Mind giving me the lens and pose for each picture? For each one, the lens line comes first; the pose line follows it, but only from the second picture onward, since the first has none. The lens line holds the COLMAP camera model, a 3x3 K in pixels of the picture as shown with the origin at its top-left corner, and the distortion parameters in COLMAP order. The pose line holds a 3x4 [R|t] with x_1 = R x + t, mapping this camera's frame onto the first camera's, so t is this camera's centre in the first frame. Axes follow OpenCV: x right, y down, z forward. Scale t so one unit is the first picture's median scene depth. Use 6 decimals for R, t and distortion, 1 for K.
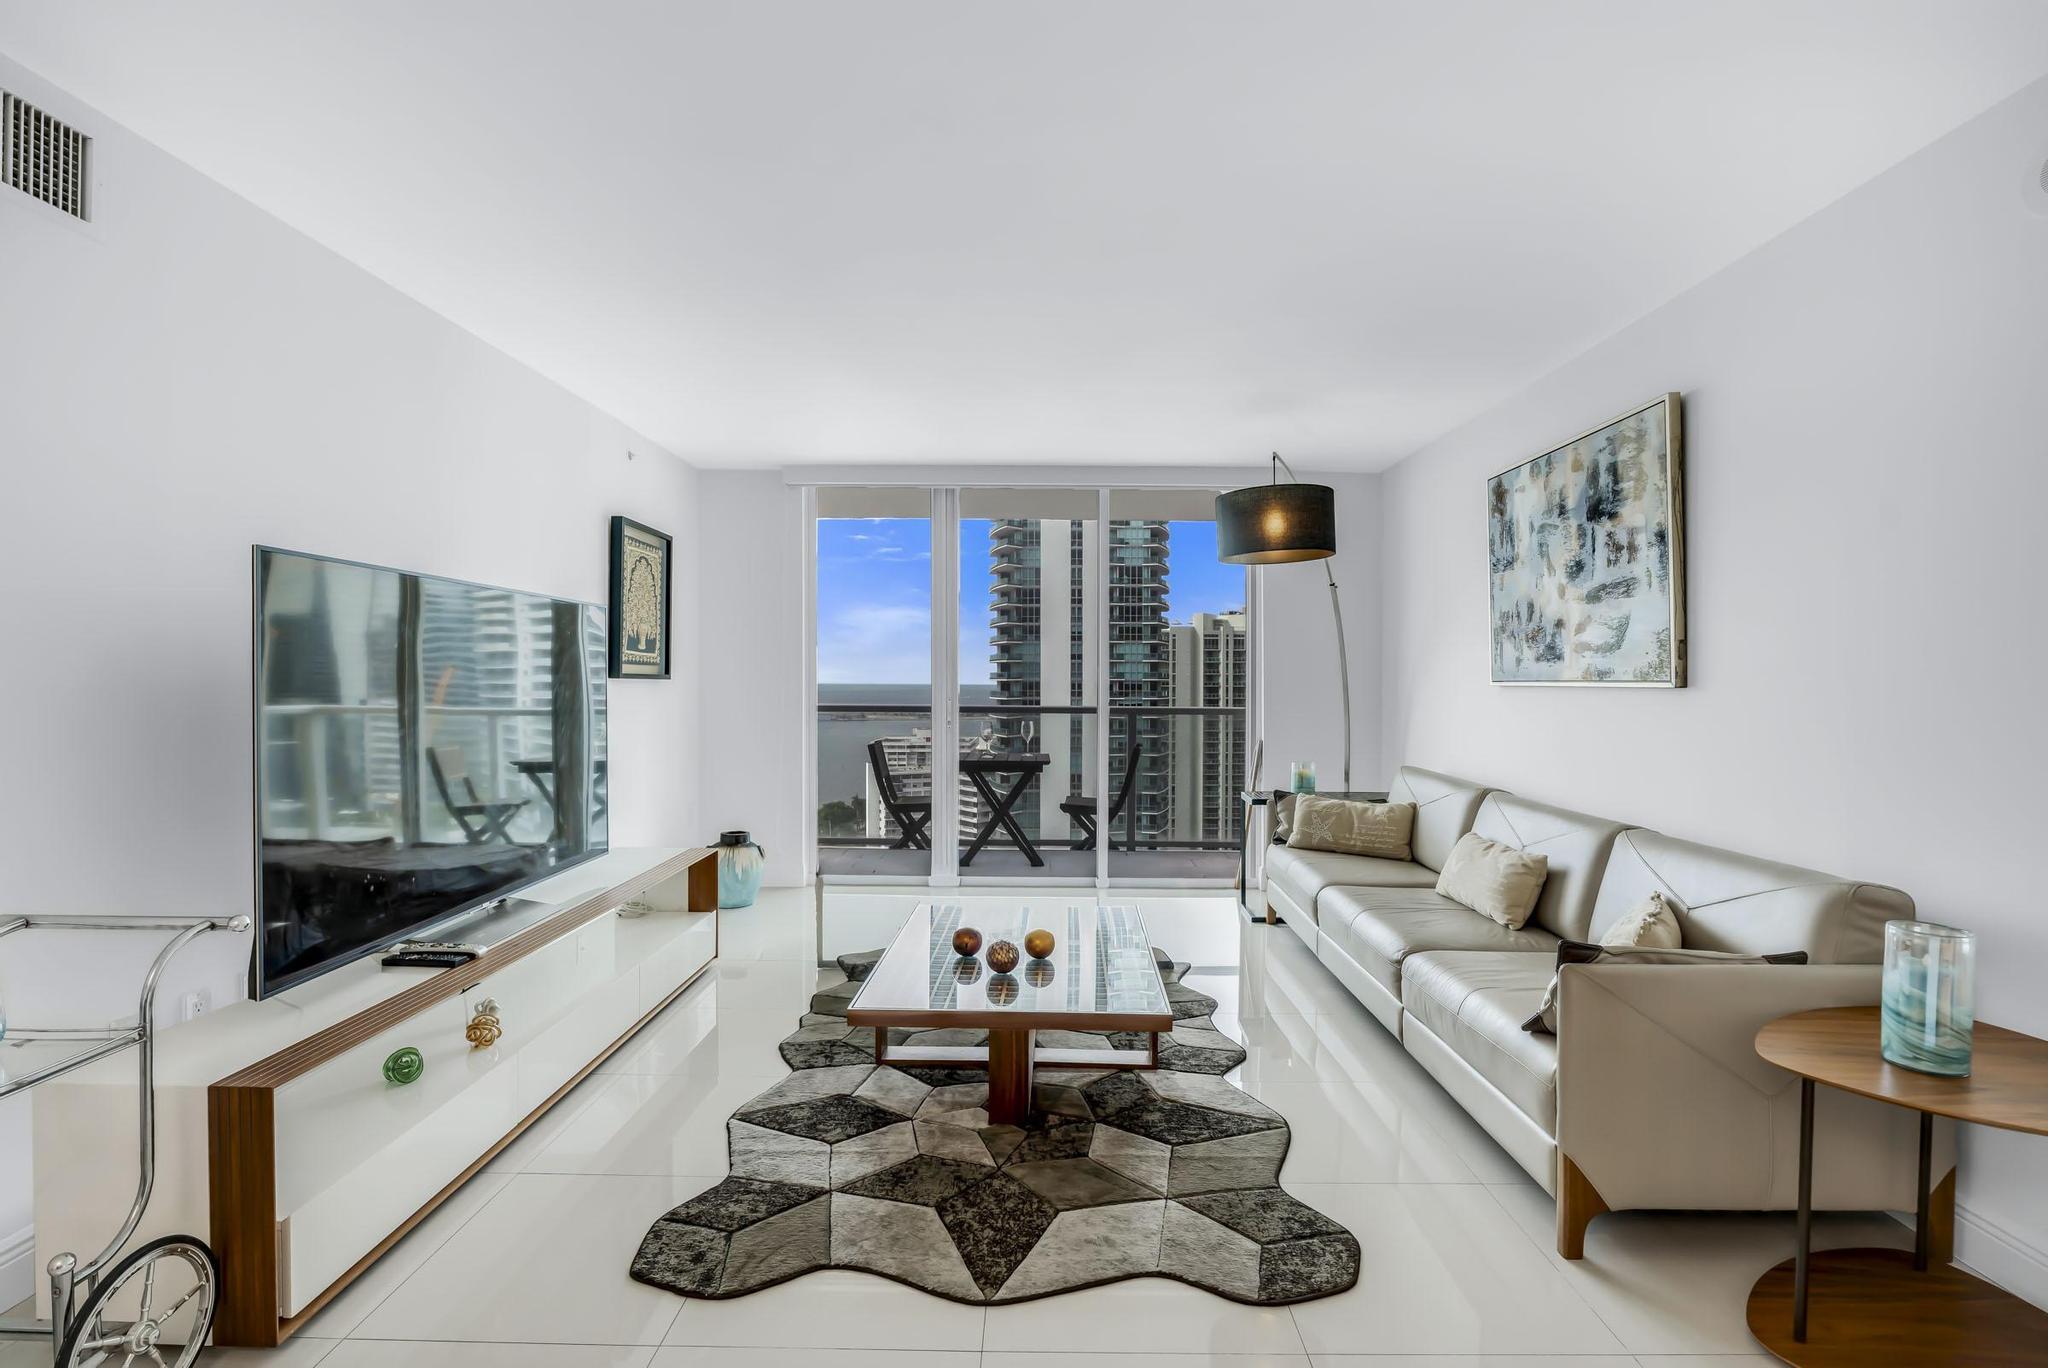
lens RADIAL K [[953.3, 0, 1027.7], [0, 953.3, 680.1], [0, 0, 1]] dist [-0.016853, 0.000361]
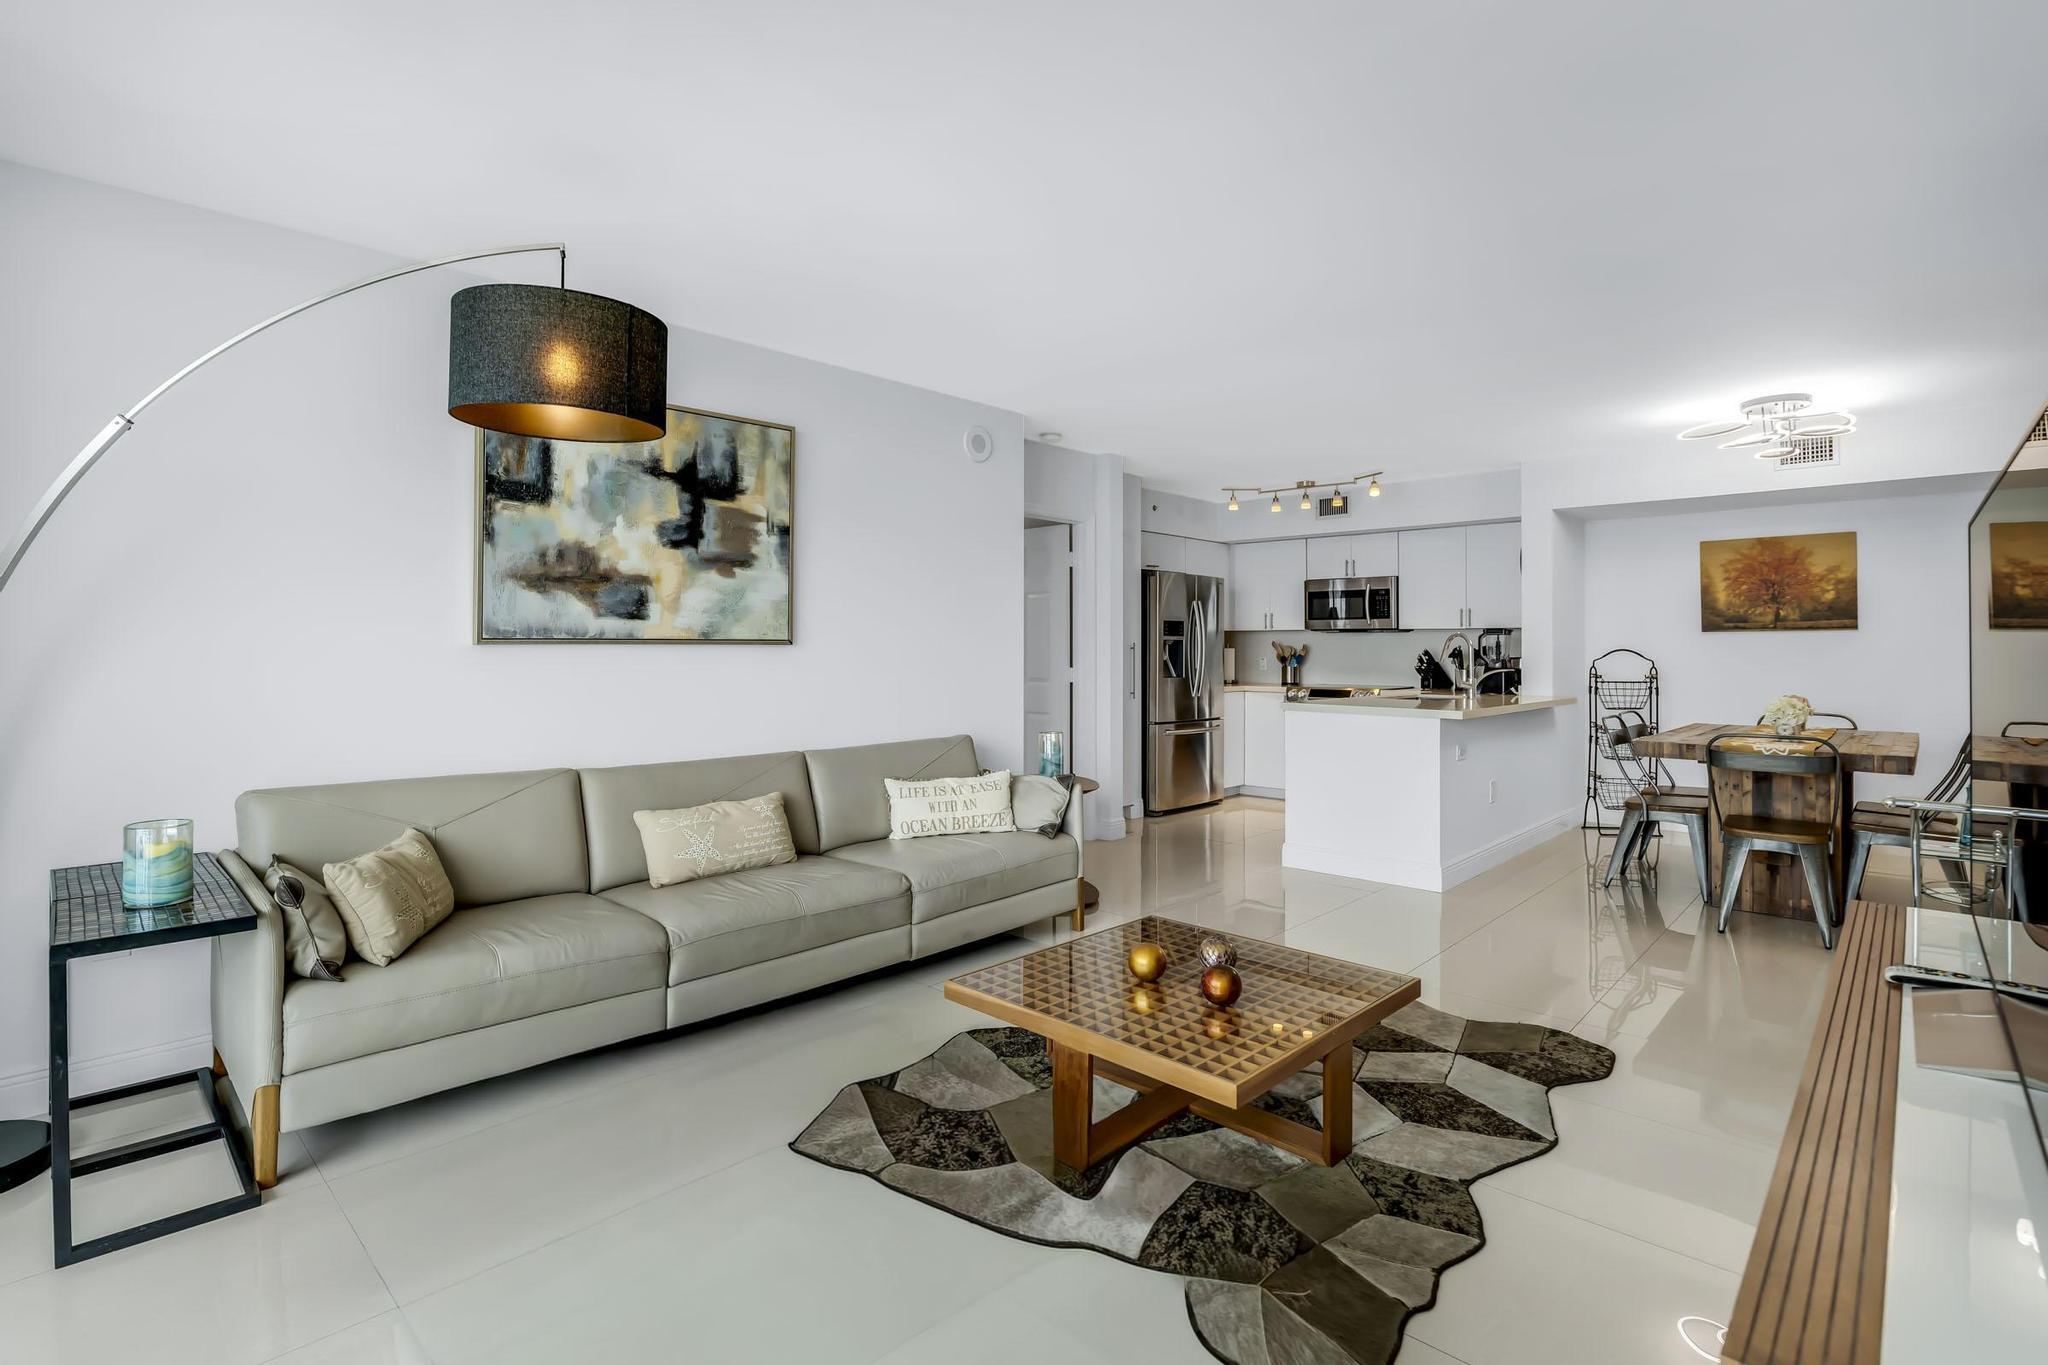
lens RADIAL K [[961.8, 0, 1022.4], [0, 961.8, 663.3], [0, 0, 1]] dist [-0.016878, 0.000481]
pose [[-0.731915, -0.011530, 0.681298, -0.454796], [-0.002036, 0.999889, 0.014735, 0.011926], [-0.681393, 0.009398, -0.731858, 1.637381]]
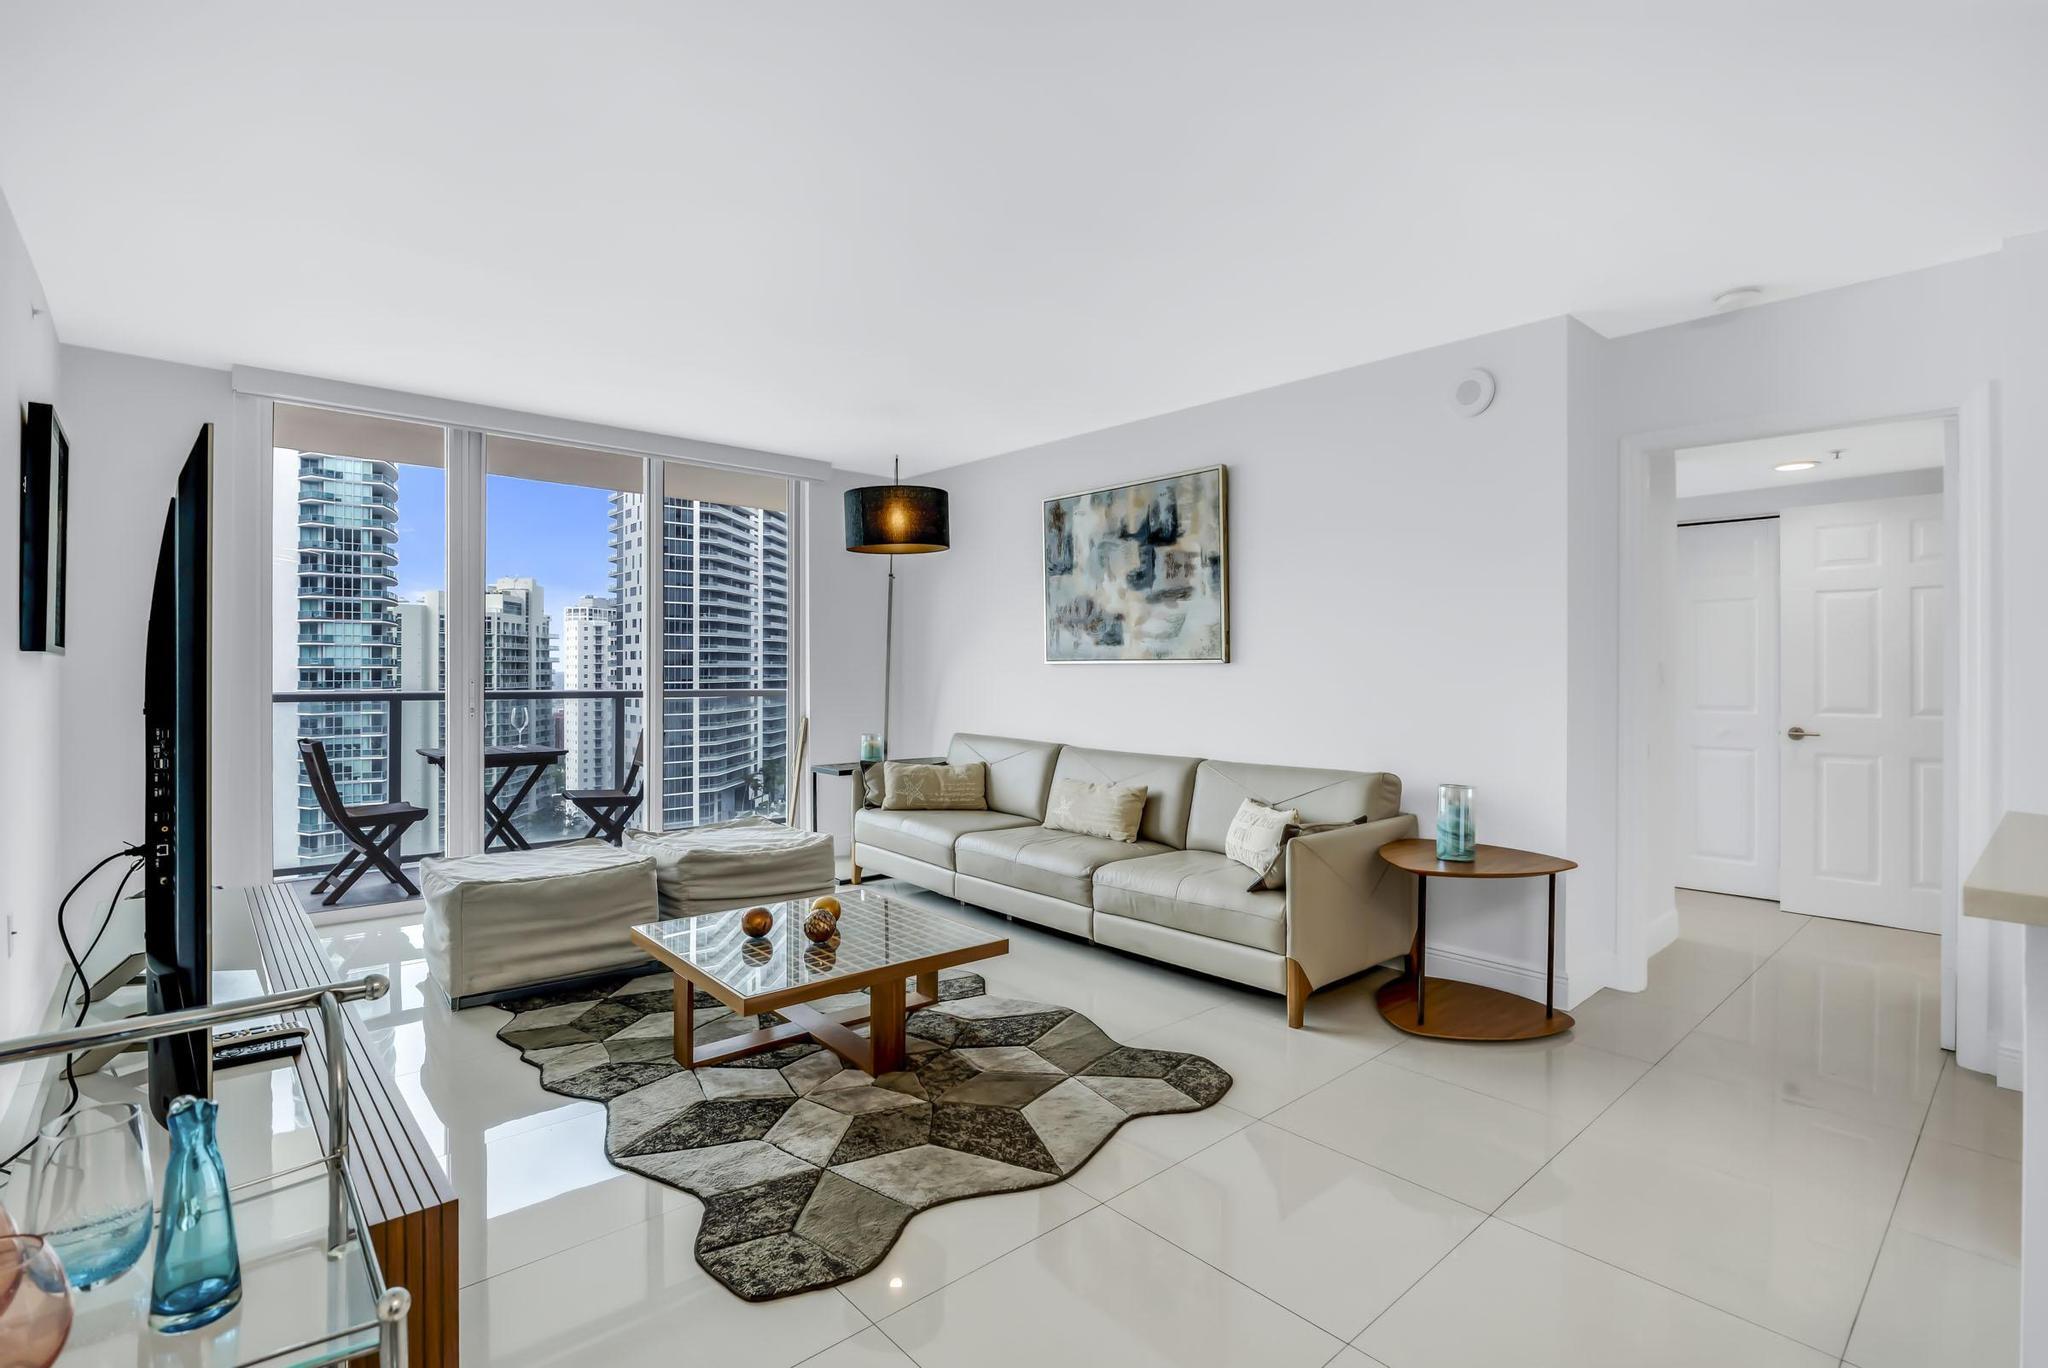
lens RADIAL K [[961.8, 0, 1022.4], [0, 961.8, 664.8], [0, 0, 1]] dist [-0.016878, 0.000481]
pose [[0.741166, -0.000062, 0.671322, -0.517858], [0.001894, 0.999996, -0.001999, 0.012037], [-0.671319, 0.002753, 0.741163, 0.086689]]
